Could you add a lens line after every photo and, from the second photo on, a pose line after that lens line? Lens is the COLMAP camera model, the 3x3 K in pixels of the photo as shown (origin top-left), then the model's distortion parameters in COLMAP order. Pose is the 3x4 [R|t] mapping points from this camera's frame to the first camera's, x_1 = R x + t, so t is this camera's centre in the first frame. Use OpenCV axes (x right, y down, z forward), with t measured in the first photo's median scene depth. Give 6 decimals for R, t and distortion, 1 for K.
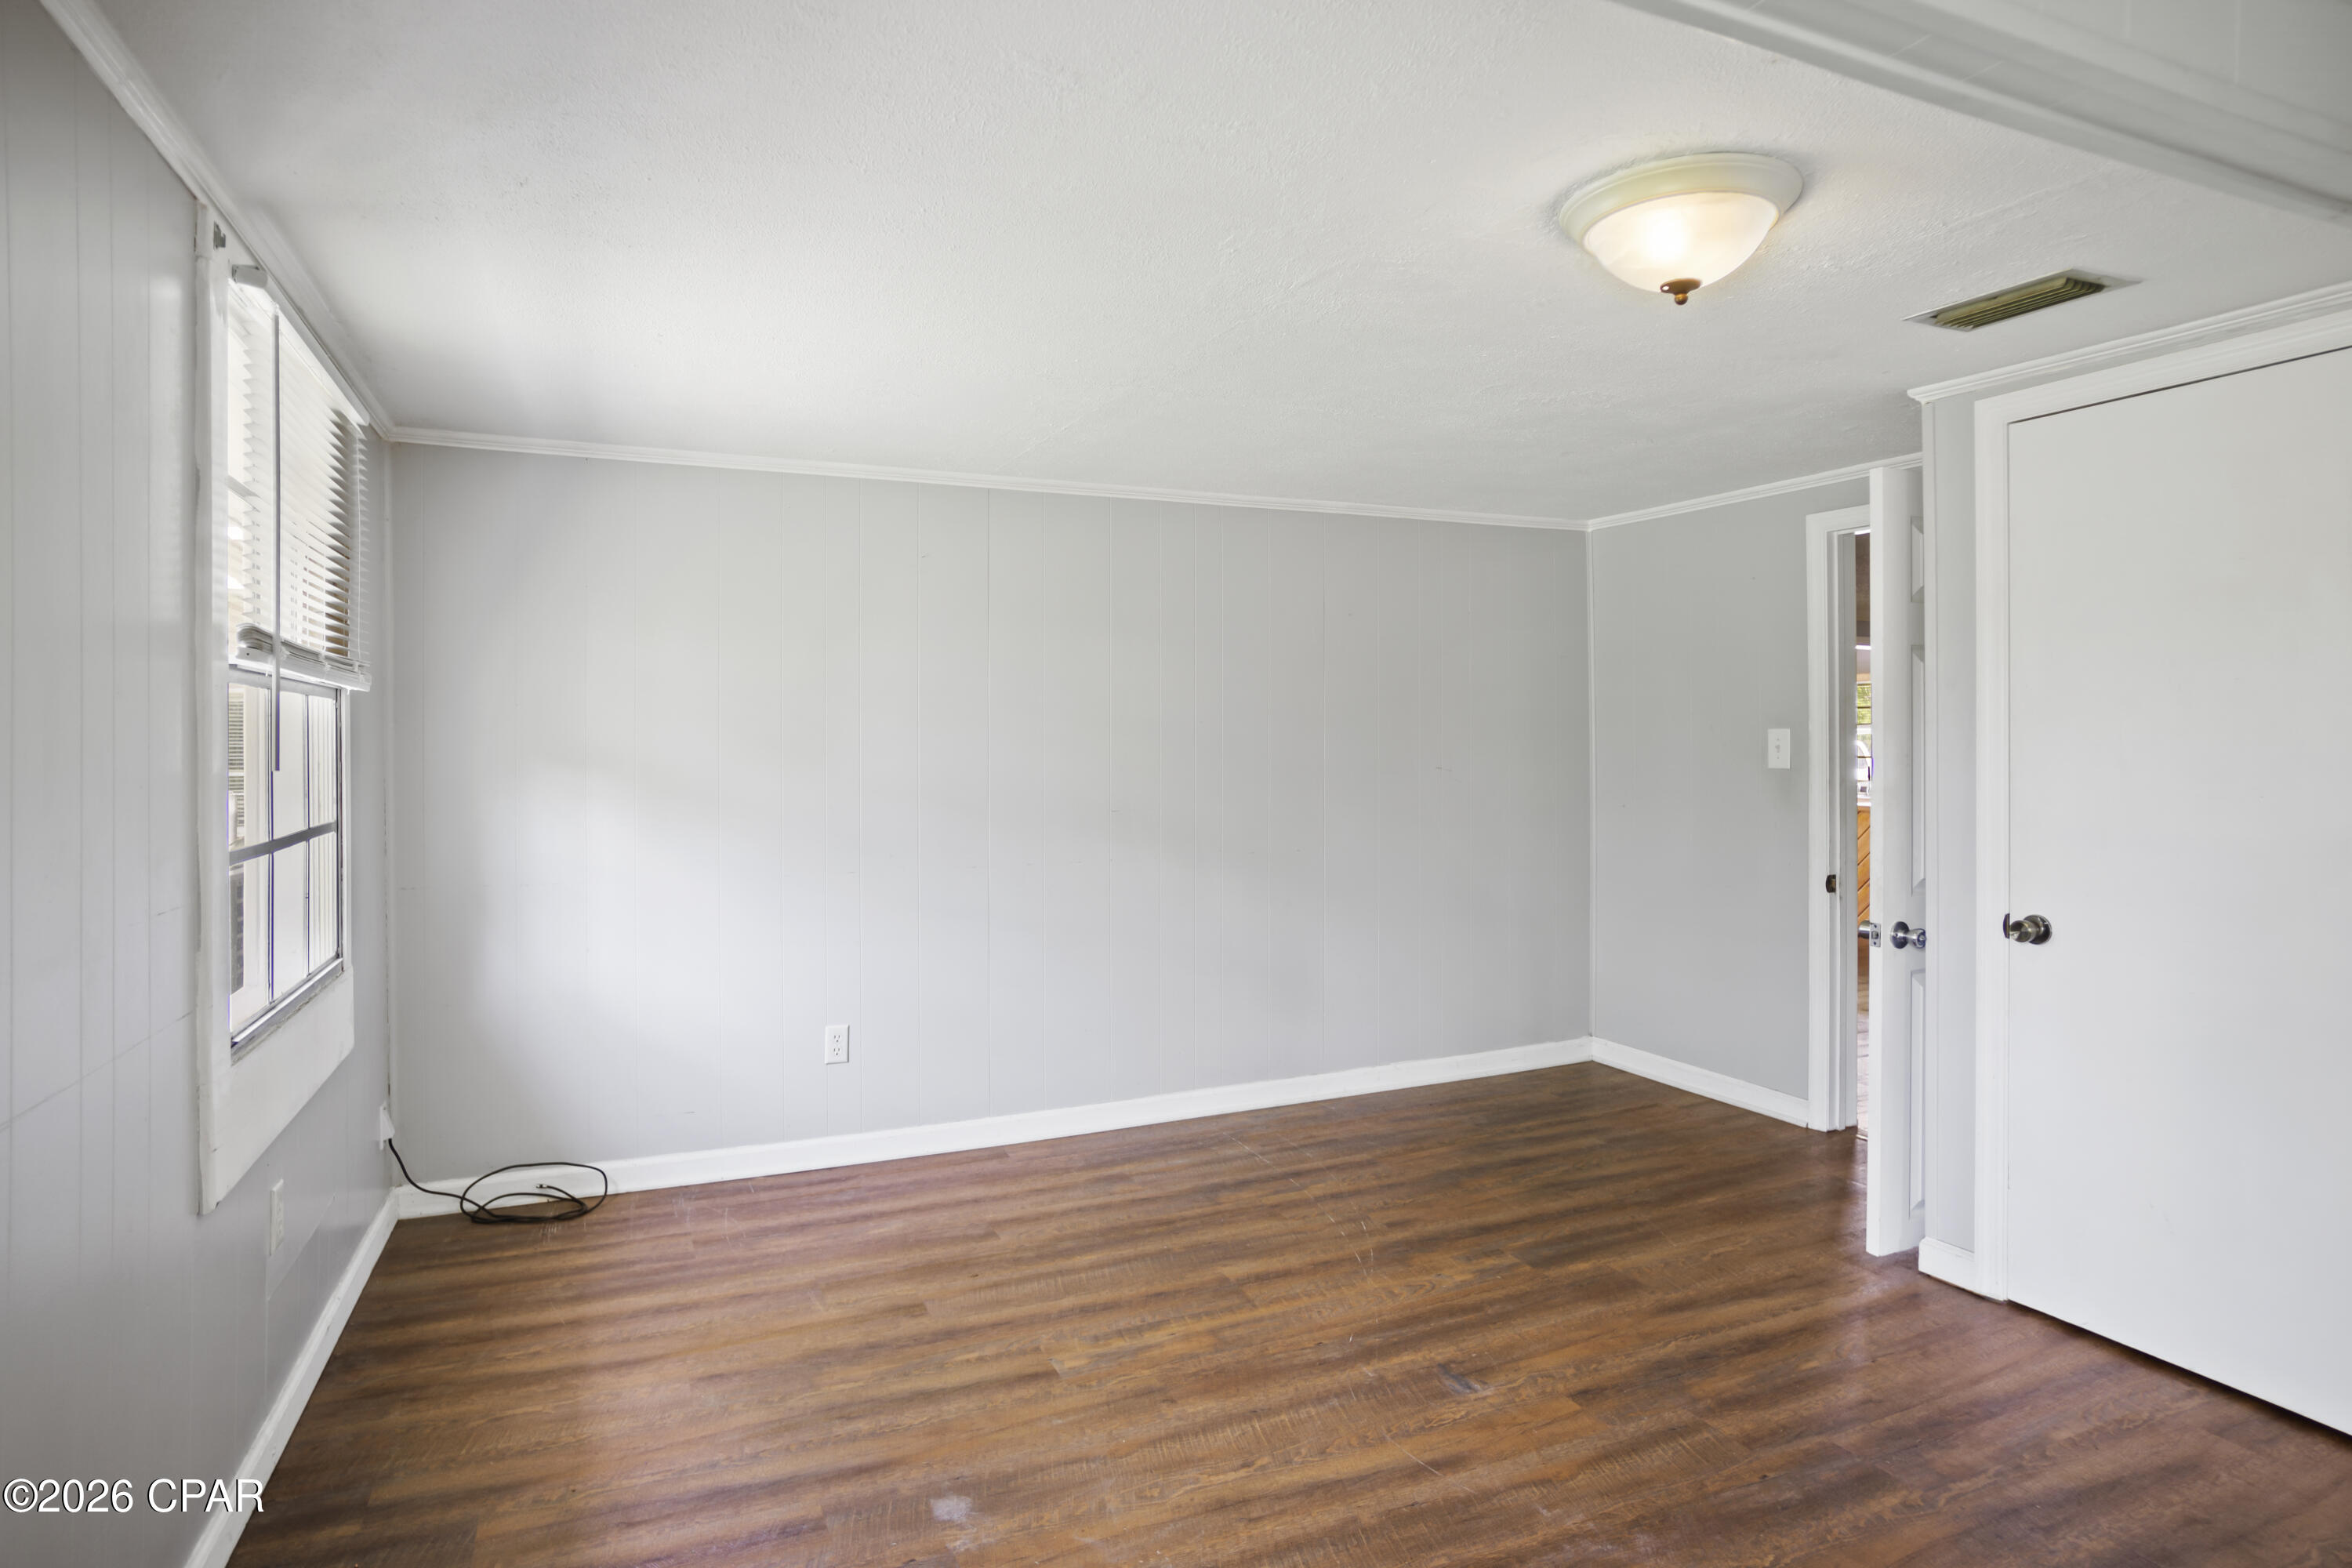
lens RADIAL K [[1259.7, 0, 1161.6], [0, 1259.7, 780.9], [0, 0, 1]] dist [-0.063185, 0.042199]
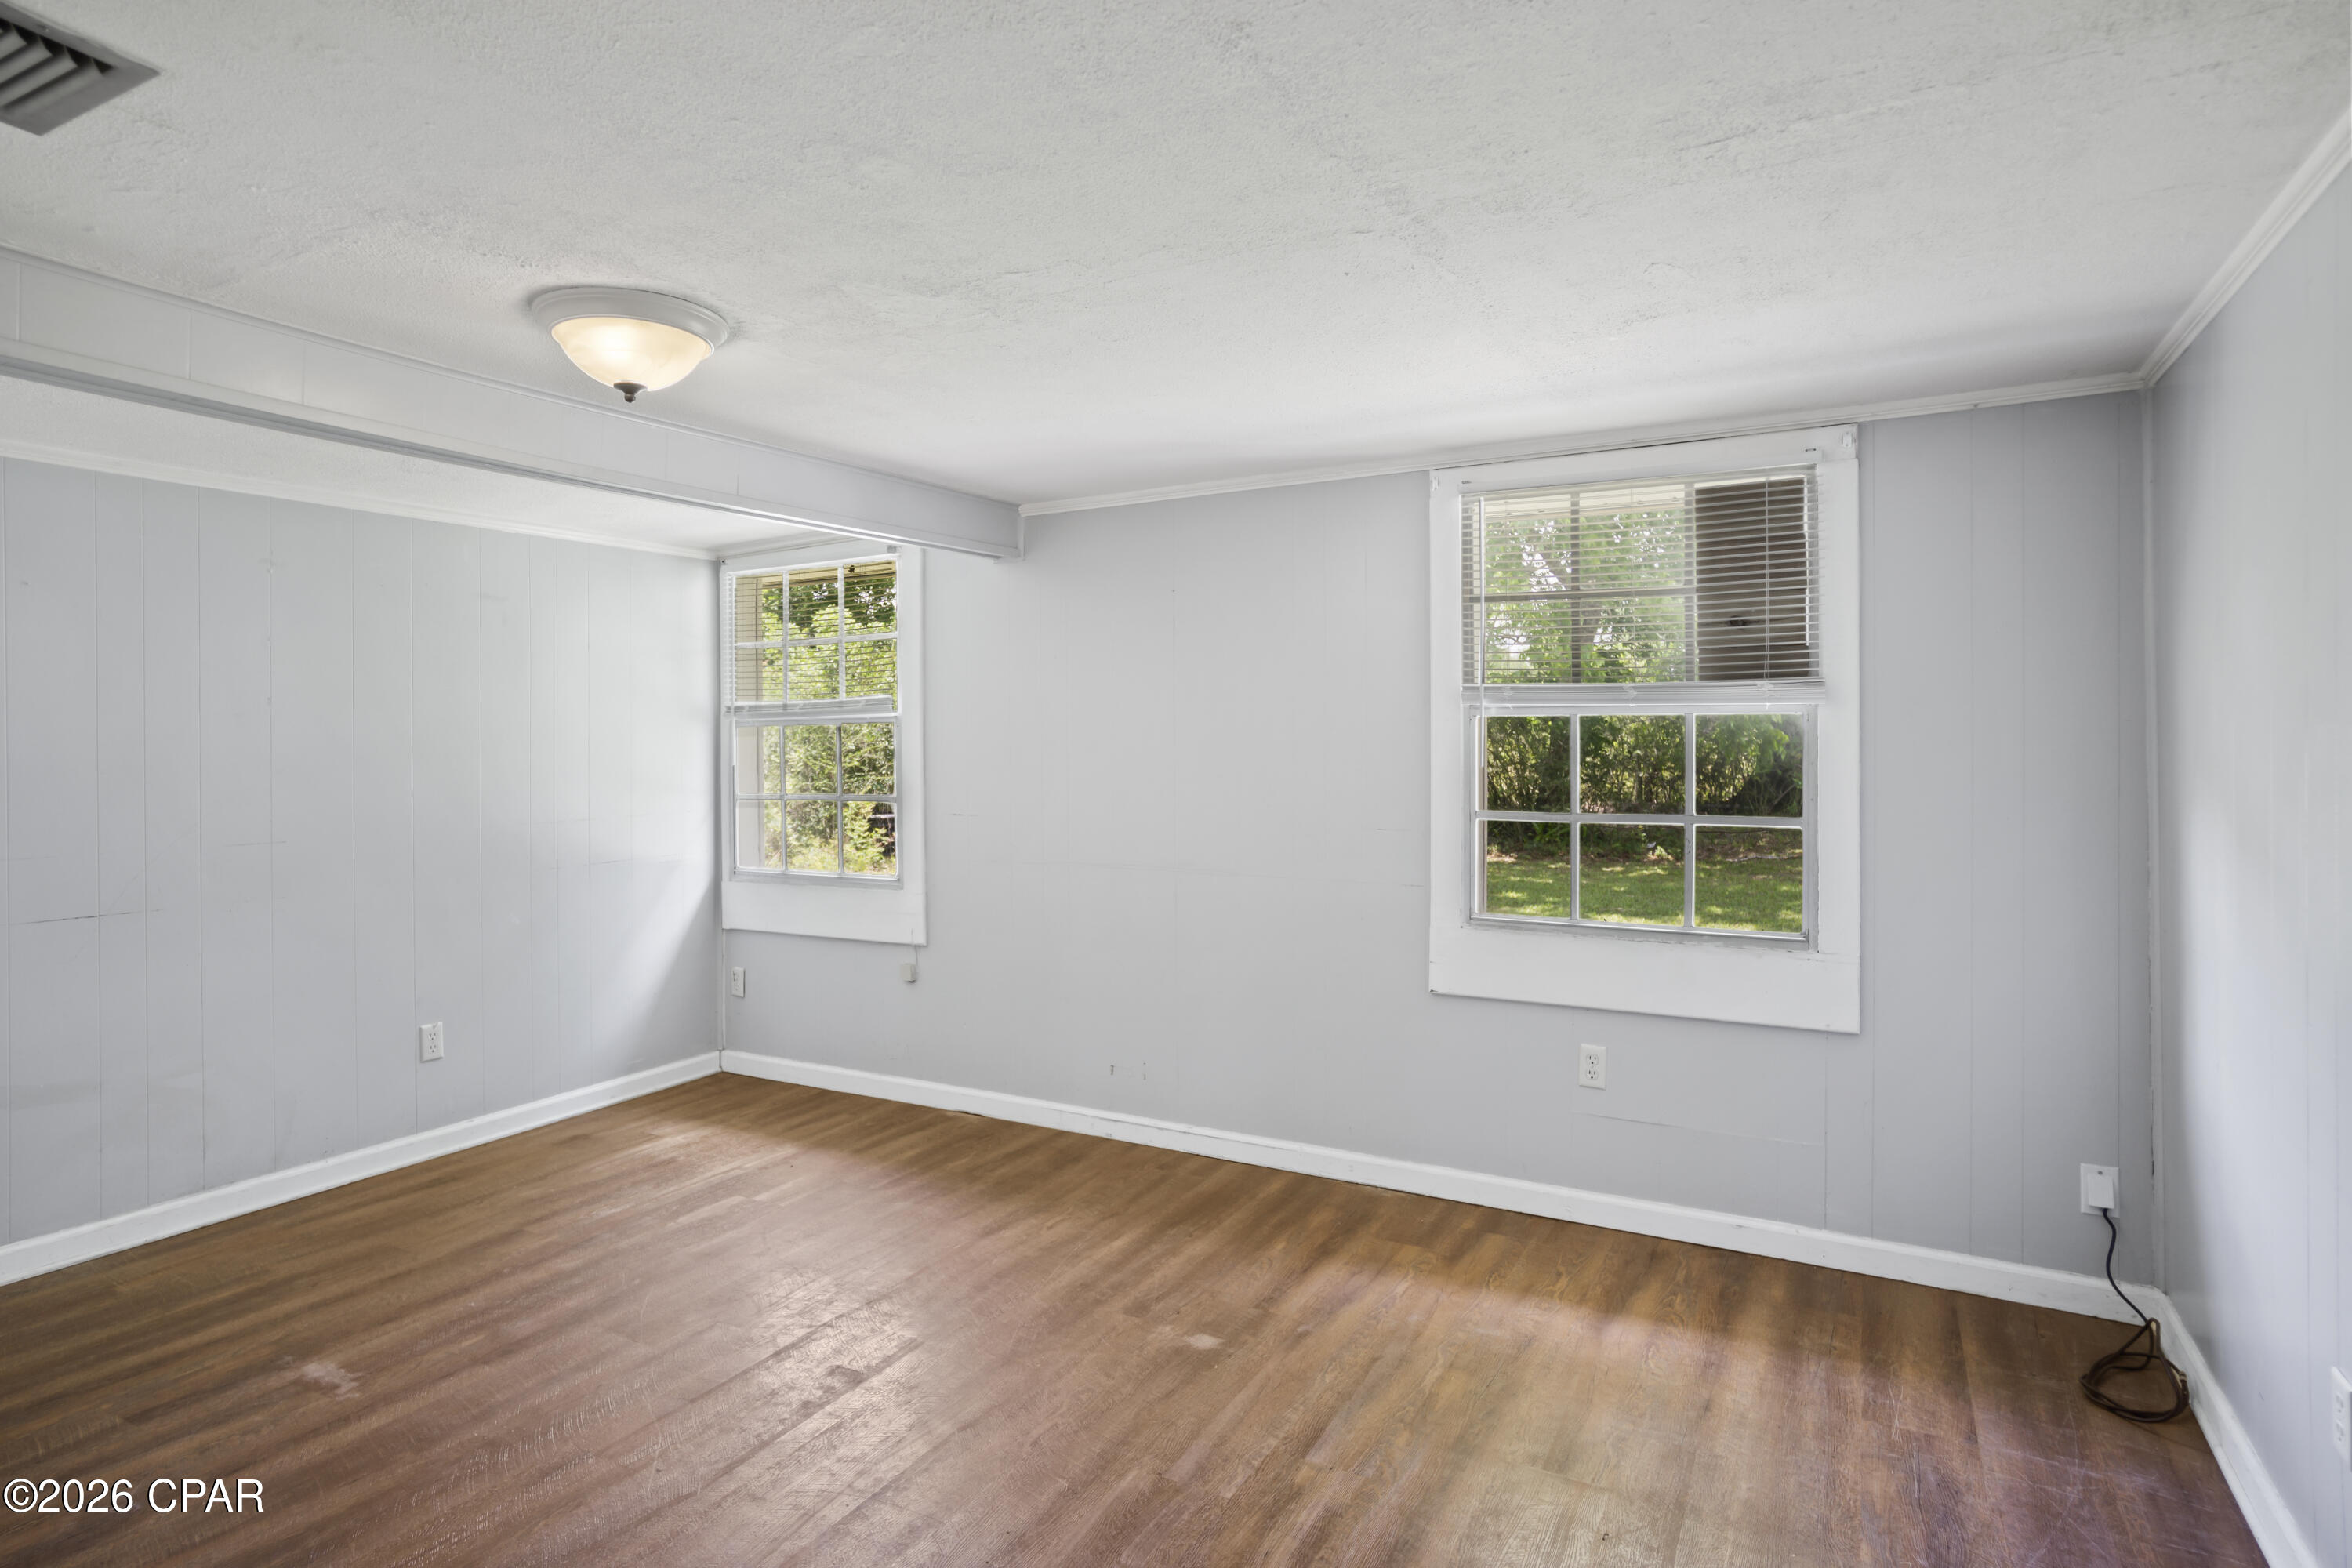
lens RADIAL K [[1269.0, 0, 1170.4], [0, 1269.0, 804.7], [0, 0, 1]] dist [-0.071950, 0.055892]
pose [[-0.822063, 0.019202, -0.569072, 0.536681], [-0.007993, 0.998944, 0.045254, -0.033132], [0.569340, 0.041751, -0.821041, 1.824681]]
